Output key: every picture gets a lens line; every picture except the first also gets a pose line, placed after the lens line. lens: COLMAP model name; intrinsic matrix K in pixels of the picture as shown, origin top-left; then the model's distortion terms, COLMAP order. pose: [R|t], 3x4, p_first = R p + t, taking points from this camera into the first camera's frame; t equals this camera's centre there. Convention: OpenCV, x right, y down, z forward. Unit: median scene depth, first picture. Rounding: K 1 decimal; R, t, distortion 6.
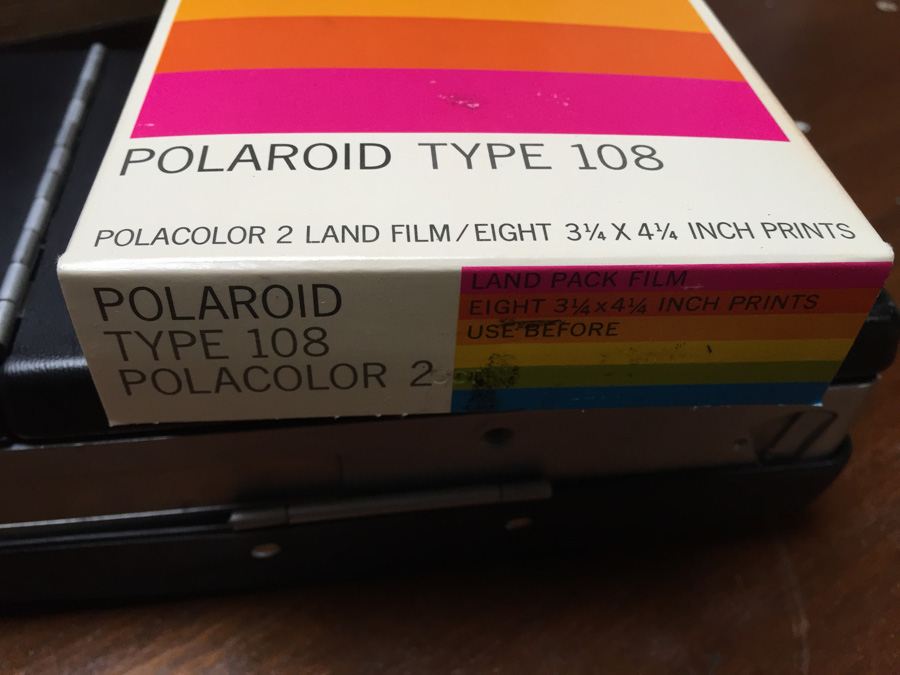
lens RADIAL K [[825.3, 0, 447.4], [0, 825.3, 337.7], [0, 0, 1]] dist [0.063375, -0.119482]
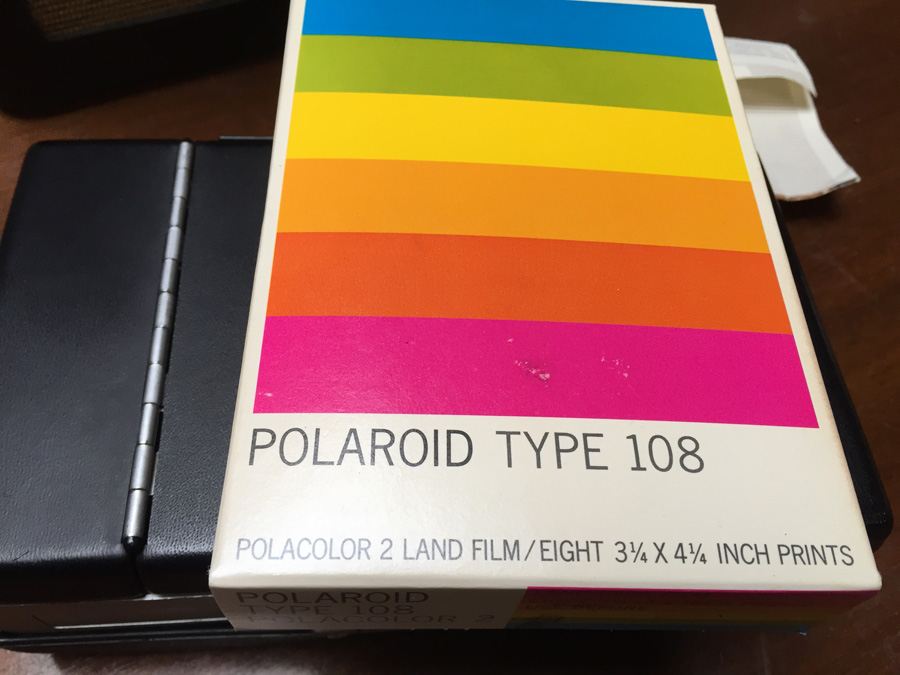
lens RADIAL K [[825.3, 0, 440.7], [0, 825.3, 304.0], [0, 0, 1]] dist [0.063375, -0.119482]
pose [[0.997211, 0.072501, -0.017725, -0.110290], [-0.066119, 0.968308, 0.240847, -0.716263], [0.034625, -0.239003, 0.970401, -0.099755]]
